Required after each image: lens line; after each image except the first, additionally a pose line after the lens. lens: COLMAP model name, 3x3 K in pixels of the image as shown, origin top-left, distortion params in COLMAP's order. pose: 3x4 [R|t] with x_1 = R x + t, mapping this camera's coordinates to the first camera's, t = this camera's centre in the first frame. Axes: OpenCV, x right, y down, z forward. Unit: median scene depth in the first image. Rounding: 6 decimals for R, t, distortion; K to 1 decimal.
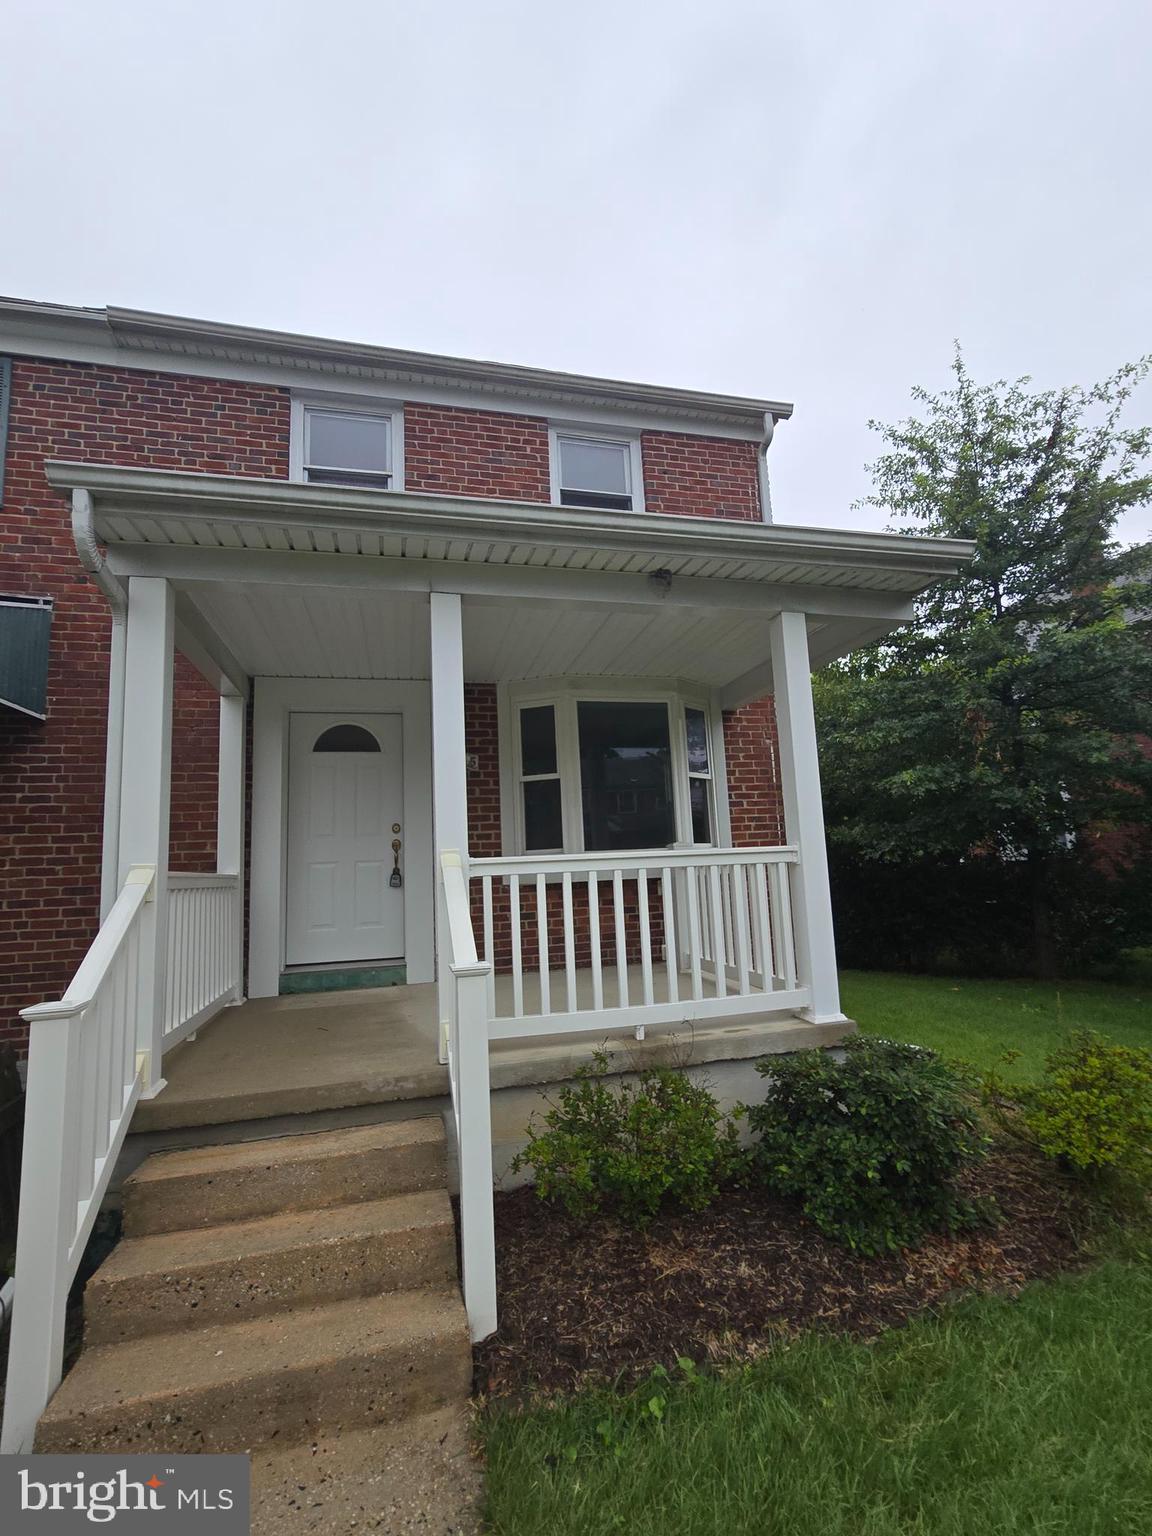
lens RADIAL K [[623.9, 0, 575.7], [0, 623.9, 773.5], [0, 0, 1]] dist [-0.000007, -0.001811]
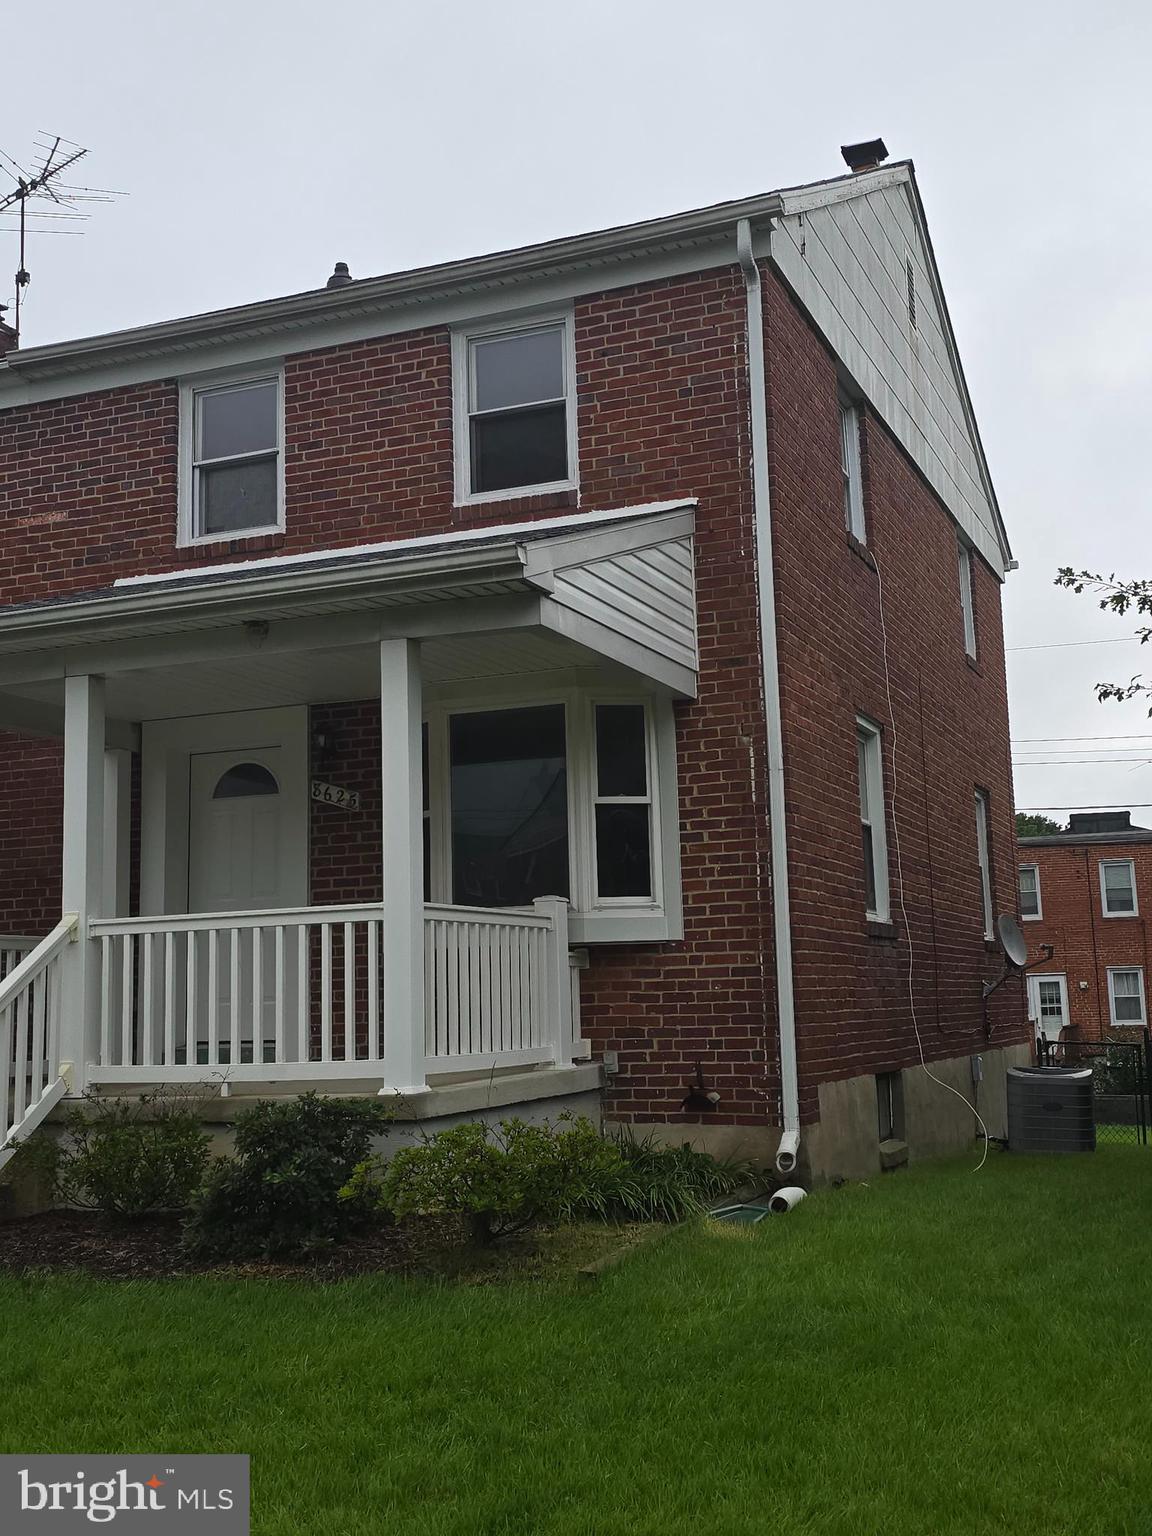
lens RADIAL K [[1270.3, 0, 575.4], [0, 1270.3, 770.3], [0, 0, 1]] dist [0.040826, -0.001069]
pose [[0.854935, -0.065350, -0.514602, 0.858778], [0.072473, 0.997351, -0.006250, -0.024215], [0.513647, -0.031951, 0.857406, -0.240944]]
